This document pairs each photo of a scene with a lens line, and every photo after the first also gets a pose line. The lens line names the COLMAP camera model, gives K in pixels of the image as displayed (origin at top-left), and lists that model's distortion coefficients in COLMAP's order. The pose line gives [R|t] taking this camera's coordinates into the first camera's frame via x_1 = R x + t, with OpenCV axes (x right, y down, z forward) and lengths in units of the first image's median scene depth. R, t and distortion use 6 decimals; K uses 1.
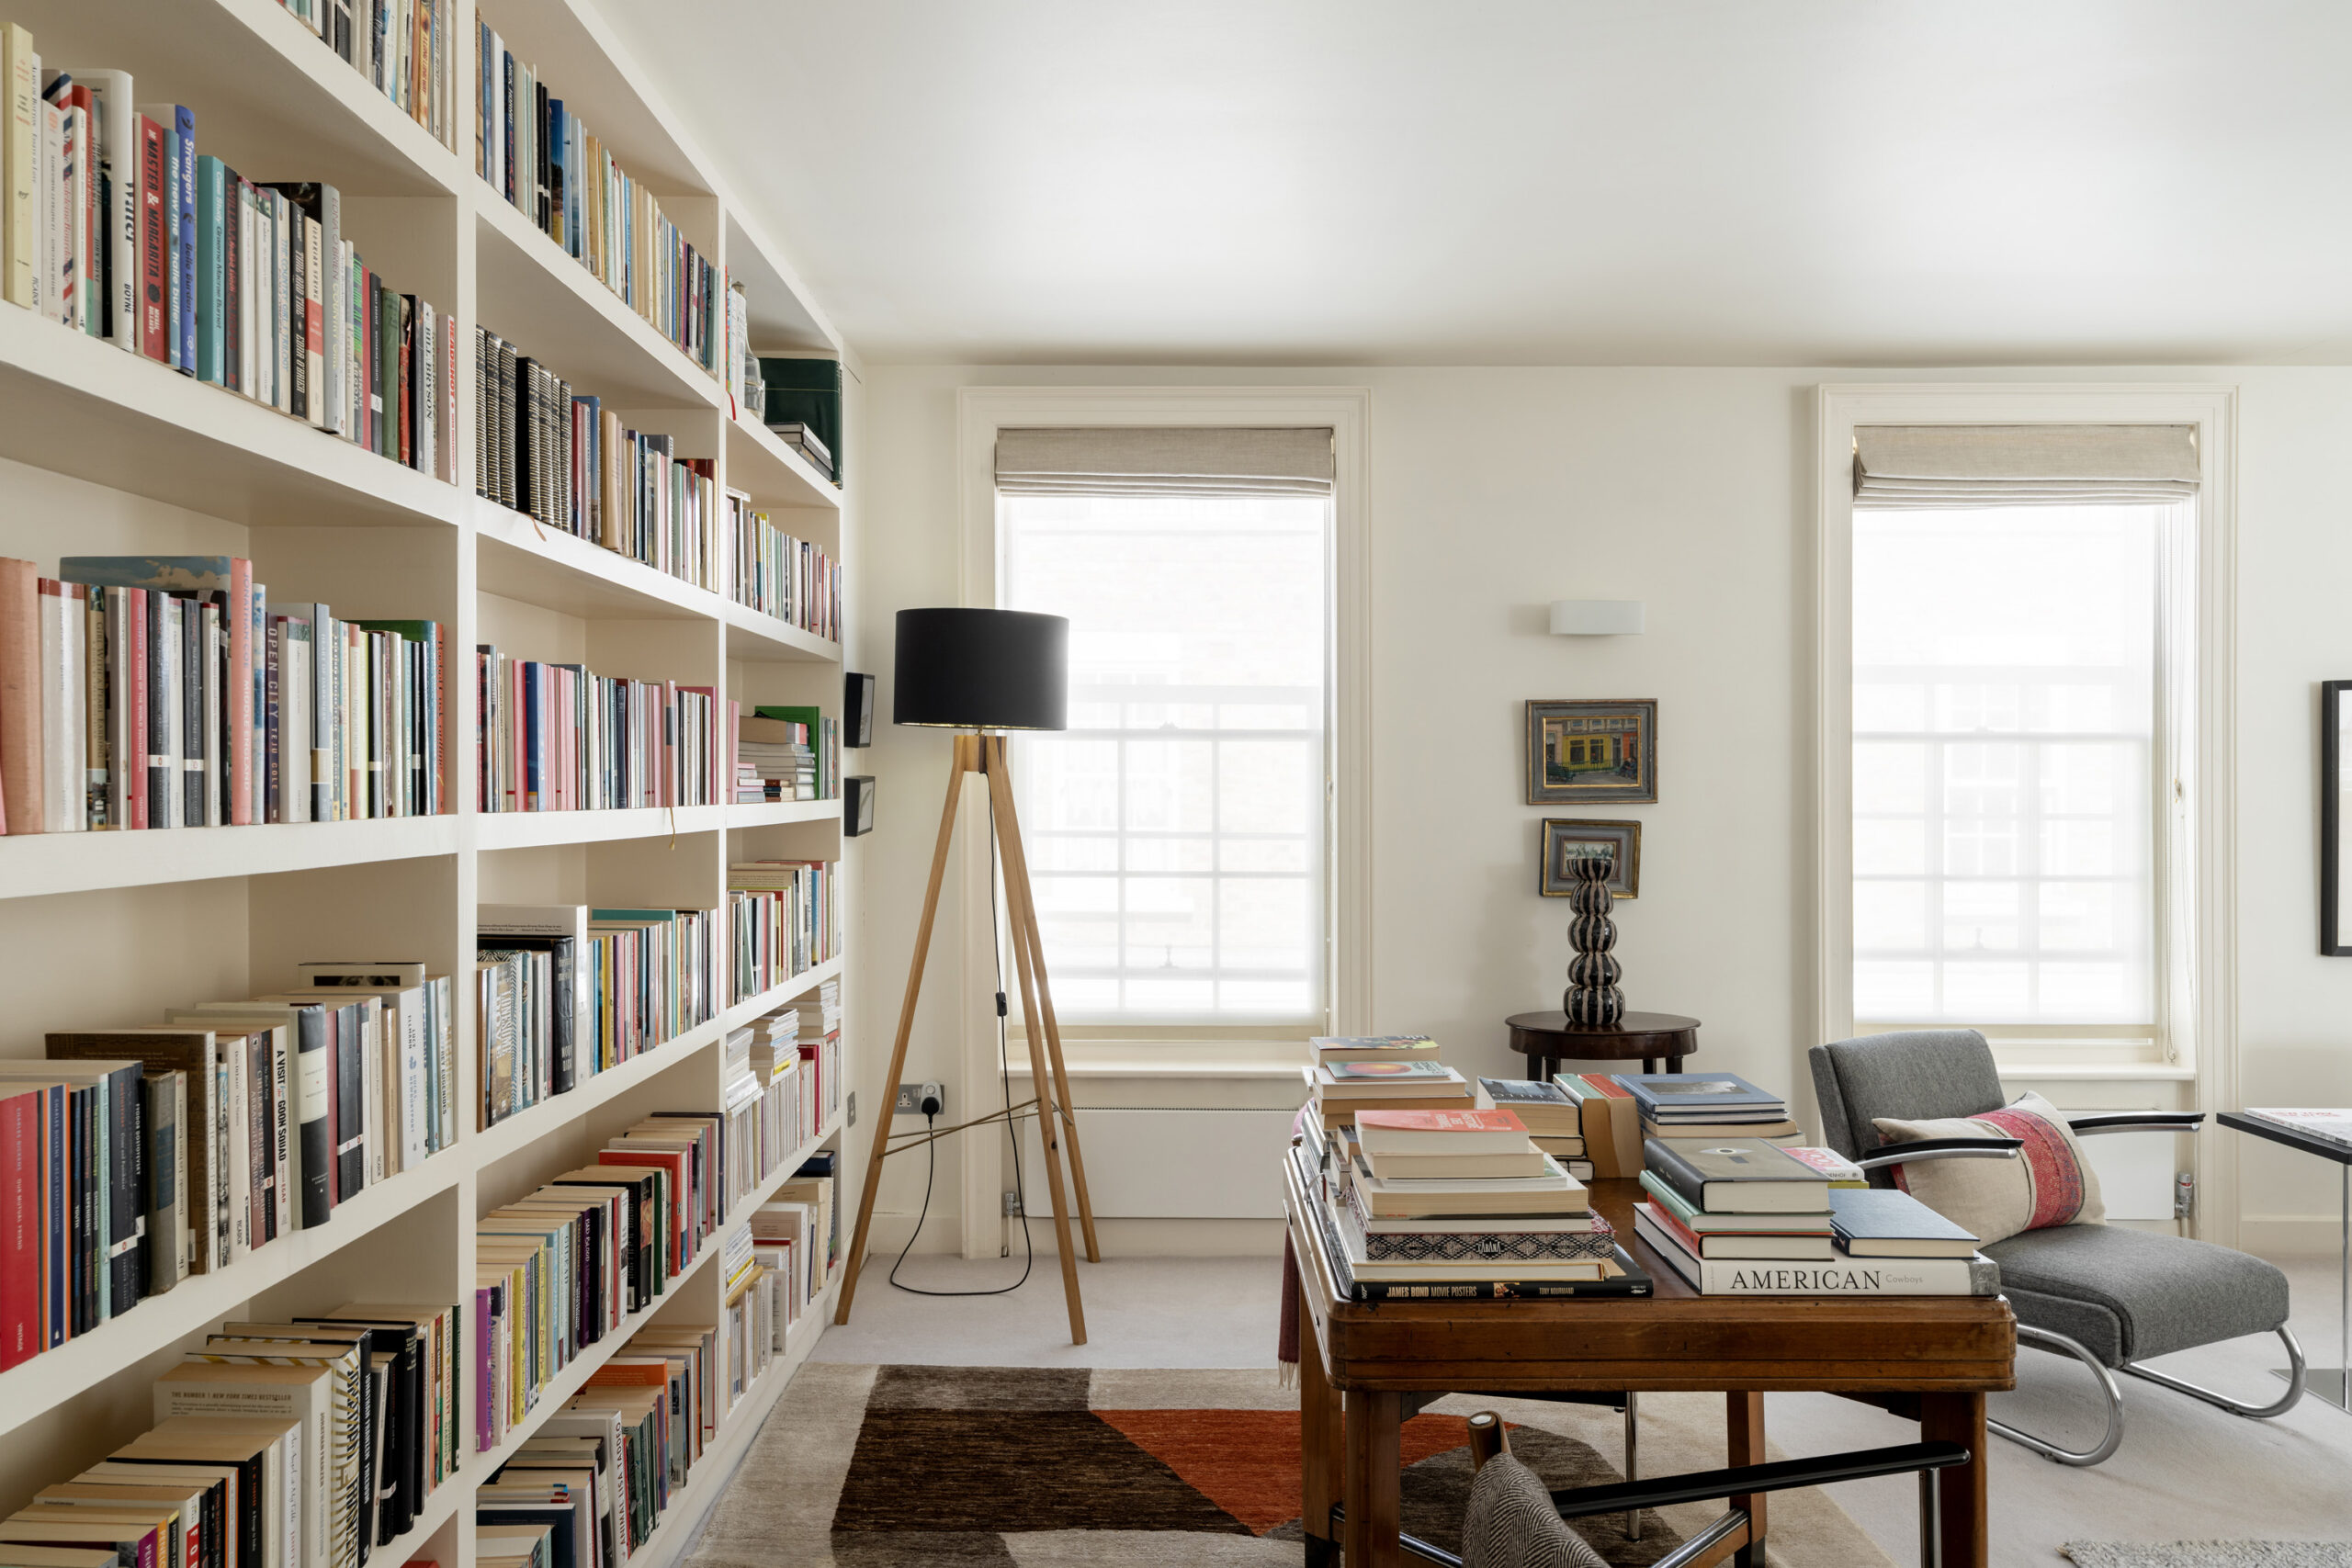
lens RADIAL K [[1535.1, 0, 1176.0], [0, 1535.1, 784.0], [0, 0, 1]] dist [0.003956, 0.002451]
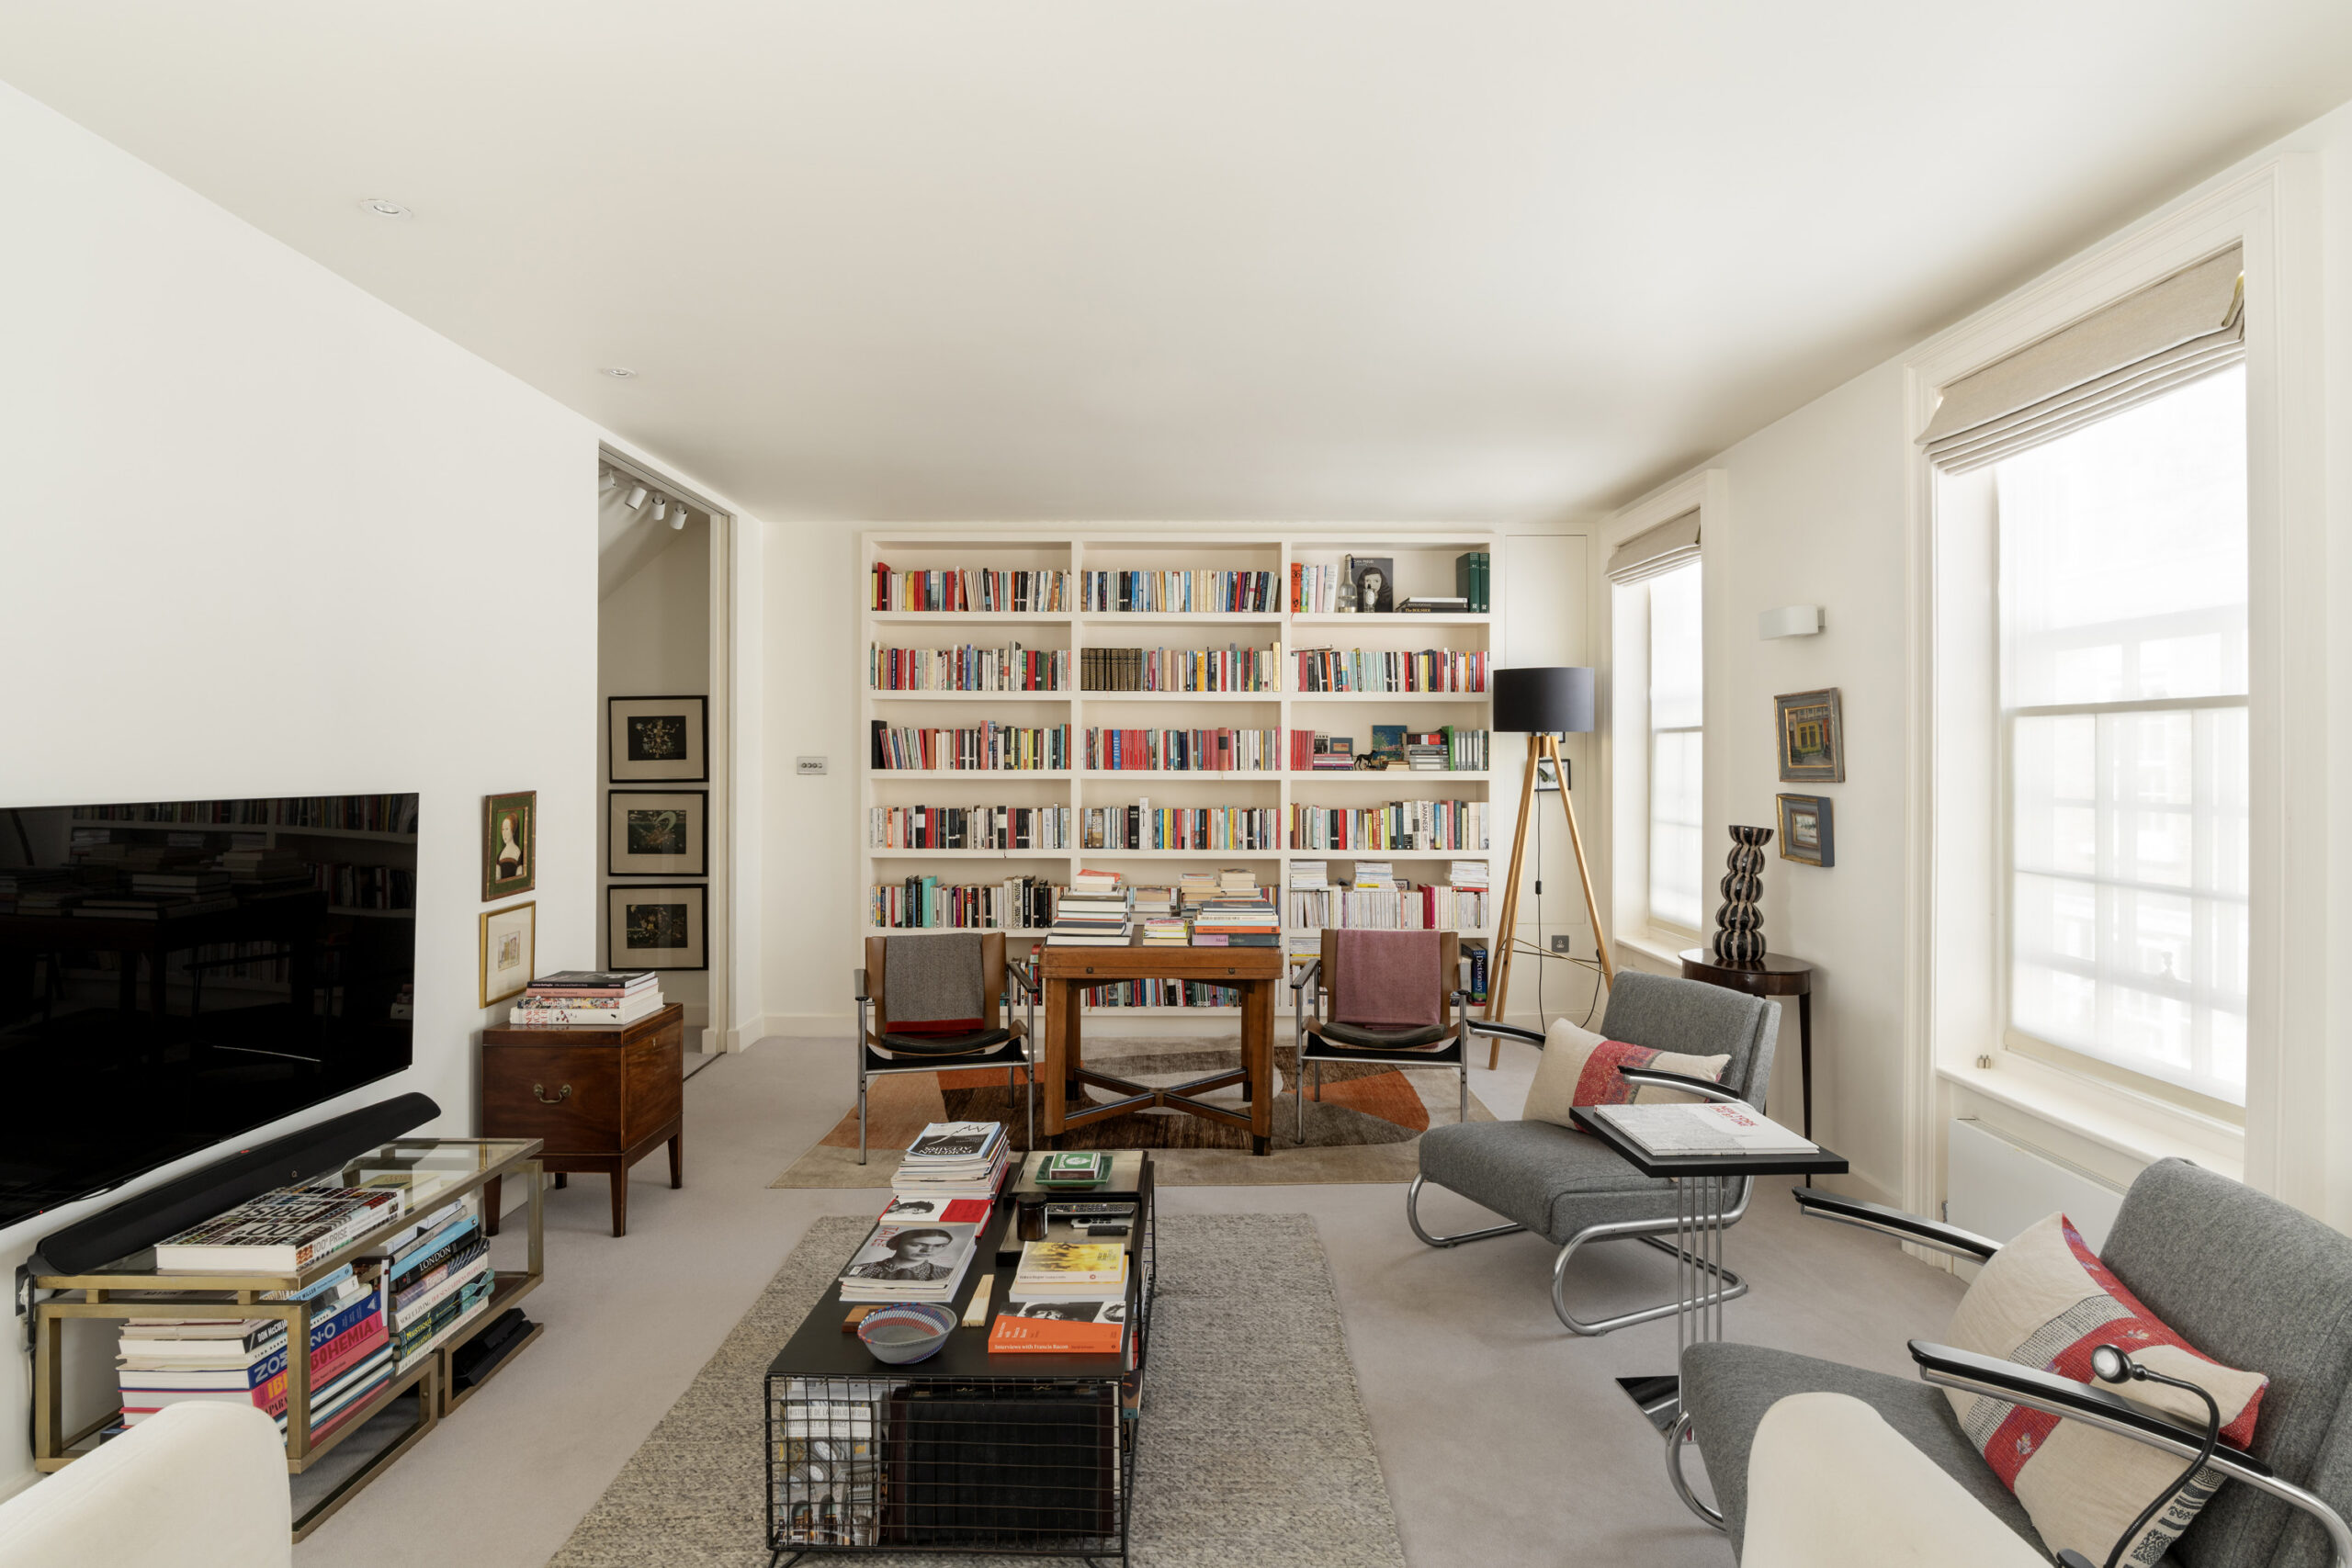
lens RADIAL K [[1296.5, 0, 1175.1], [0, 1296.5, 759.9], [0, 0, 1]] dist [-0.003536, -0.000511]
pose [[-0.002290, -0.000448, -0.999997, 3.896473], [-0.002378, 0.999997, -0.000442, -0.006525], [0.999995, 0.002377, -0.002291, 1.658393]]
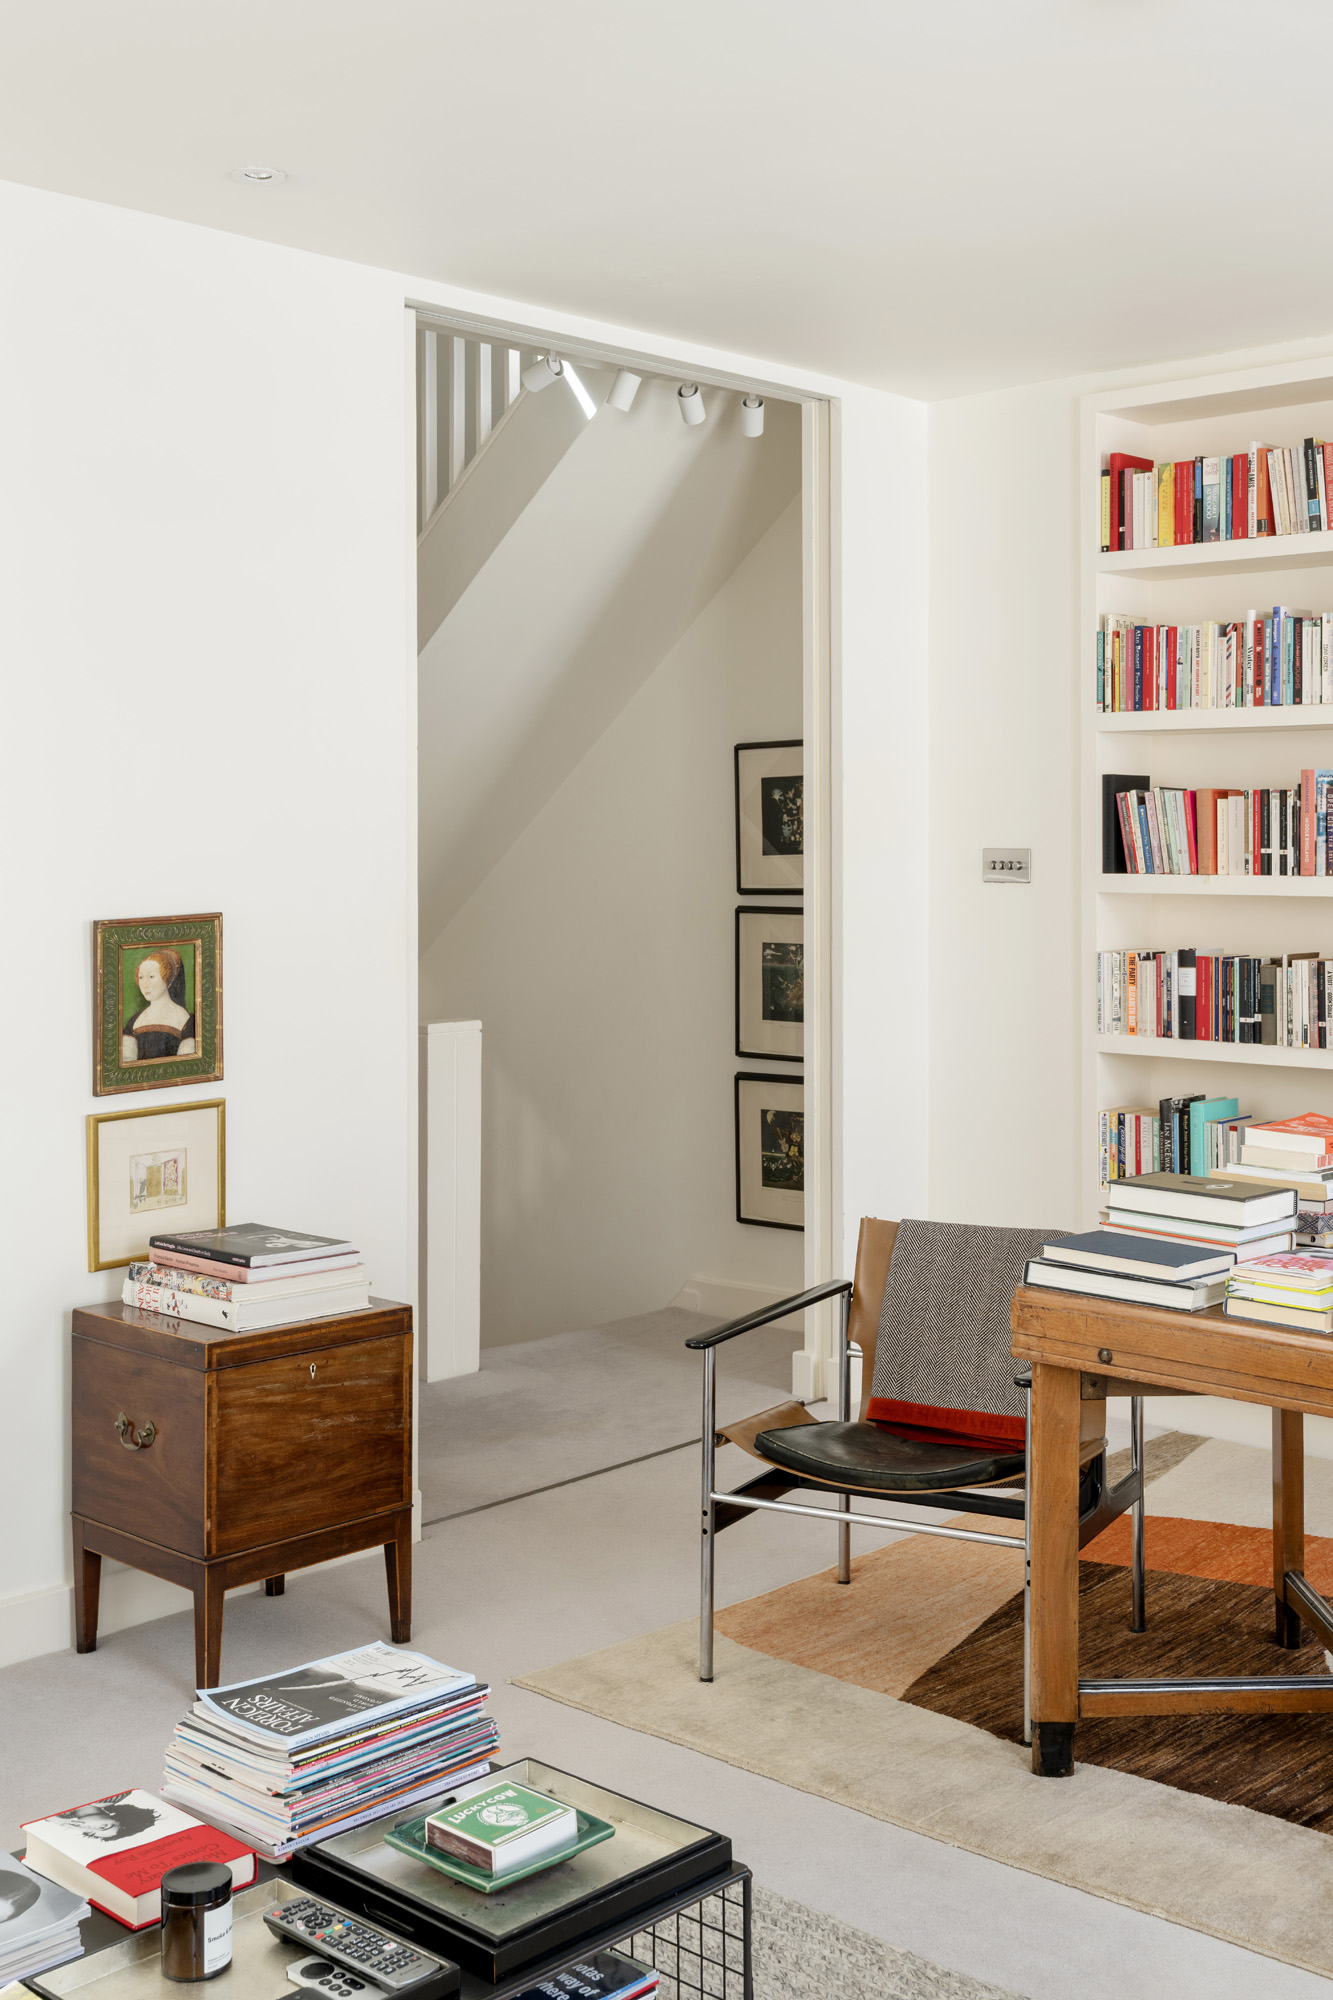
lens RADIAL K [[2295.8, 0, 668.8], [0, 2295.8, 845.8], [0, 0, 1]] dist [0.005627, -0.013103]
pose [[-0.684843, 0.001980, -0.728688, 2.776525], [0.000994, 0.999998, 0.001784, -0.029305], [0.728690, 0.000498, -0.684844, 2.755308]]
